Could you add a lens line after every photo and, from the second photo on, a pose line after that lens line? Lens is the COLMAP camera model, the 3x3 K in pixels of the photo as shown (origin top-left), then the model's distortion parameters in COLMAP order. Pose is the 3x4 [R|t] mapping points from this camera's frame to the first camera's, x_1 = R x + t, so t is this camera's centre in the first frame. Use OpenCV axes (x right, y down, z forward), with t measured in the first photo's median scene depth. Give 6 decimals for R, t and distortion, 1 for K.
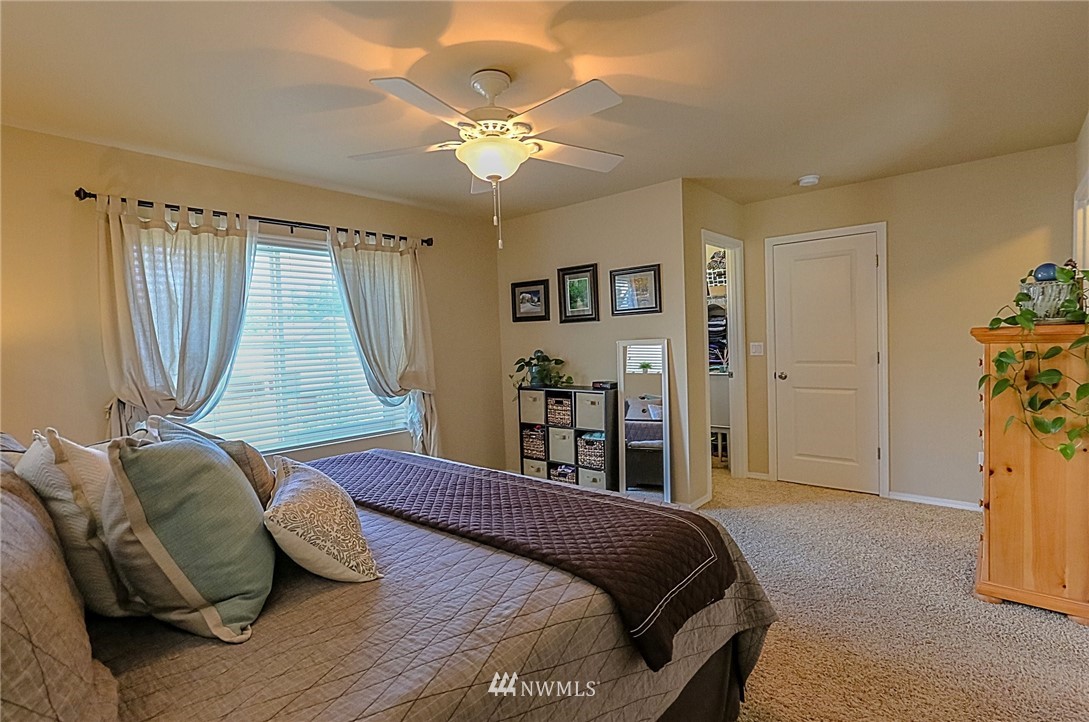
lens RADIAL K [[532.2, 0, 541.9], [0, 532.2, 356.0], [0, 0, 1]] dist [-0.014861, 0.000355]
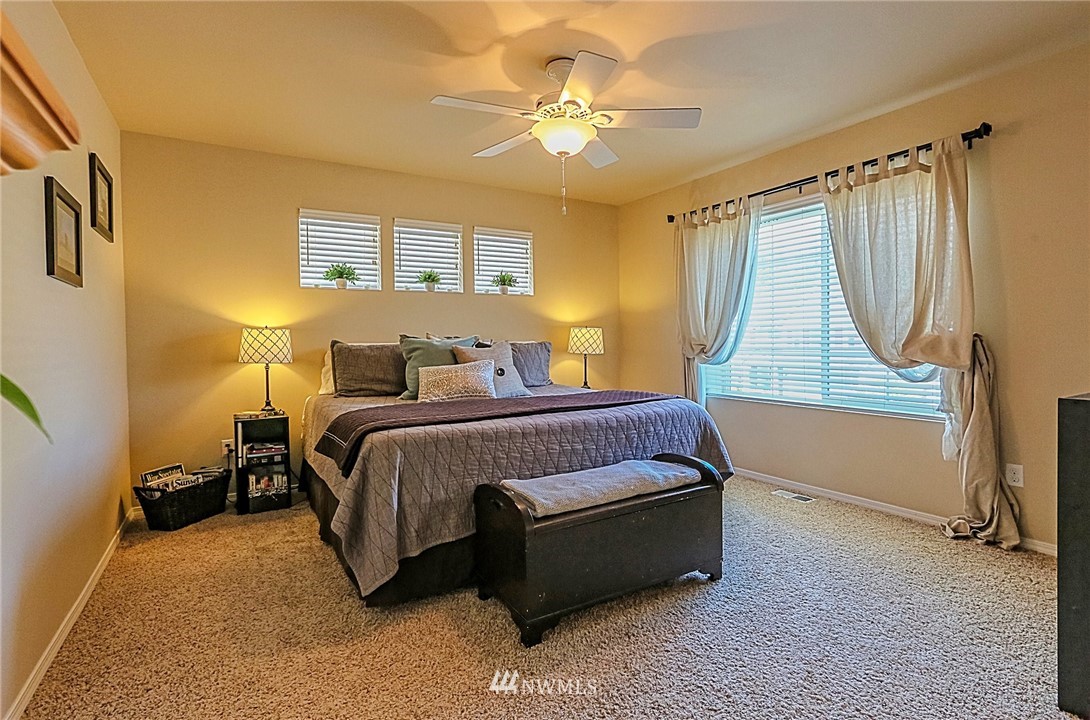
lens RADIAL K [[532.6, 0, 542.4], [0, 532.6, 355.0], [0, 0, 1]] dist [-0.014861, 0.000355]
pose [[-0.320886, 0.065023, -0.944883, 0.770805], [-0.008344, 0.997408, 0.071471, 0.009745], [0.947081, 0.030818, -0.319511, 0.999817]]
